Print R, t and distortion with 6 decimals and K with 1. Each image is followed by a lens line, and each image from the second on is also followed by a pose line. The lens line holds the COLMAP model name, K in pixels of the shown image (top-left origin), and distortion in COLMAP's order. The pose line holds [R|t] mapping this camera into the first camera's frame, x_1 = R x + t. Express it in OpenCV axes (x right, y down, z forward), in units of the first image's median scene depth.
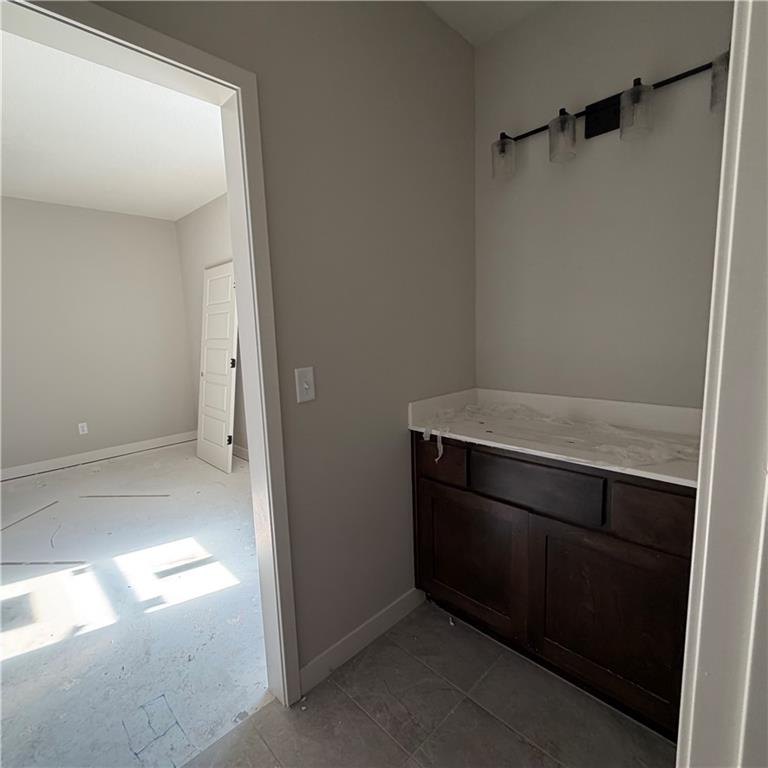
lens RADIAL K [[405.0, 0, 392.5], [0, 405.0, 384.9], [0, 0, 1]] dist [-0.003742, -0.000811]
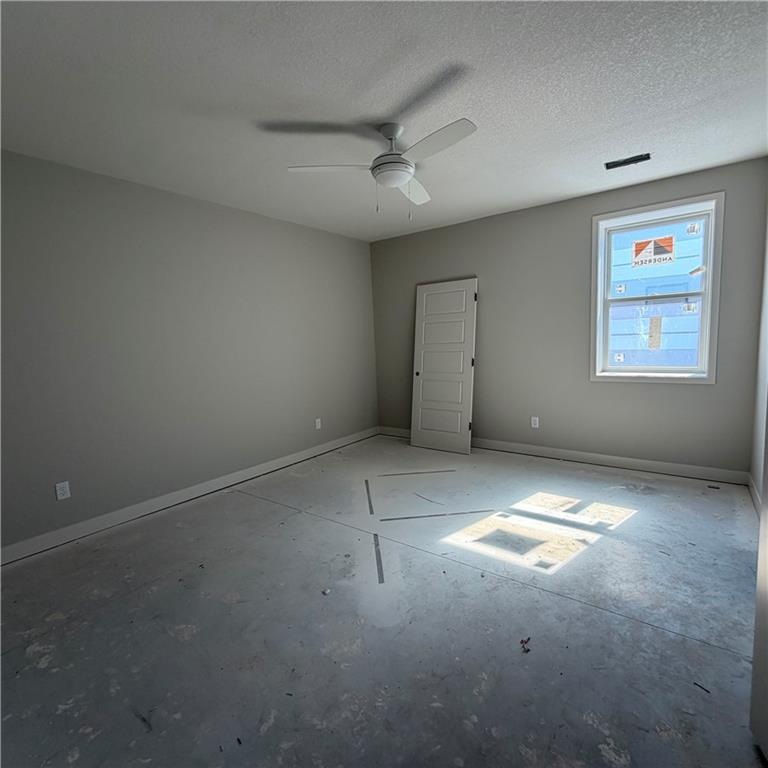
lens RADIAL K [[408.2, 0, 382.0], [0, 408.2, 384.8], [0, 0, 1]] dist [-0.001443, 0.000434]
pose [[0.989528, -0.014399, 0.143624, -0.925364], [0.019897, 0.999120, -0.036922, 0.059192], [-0.142966, 0.039393, 0.988943, -0.173097]]
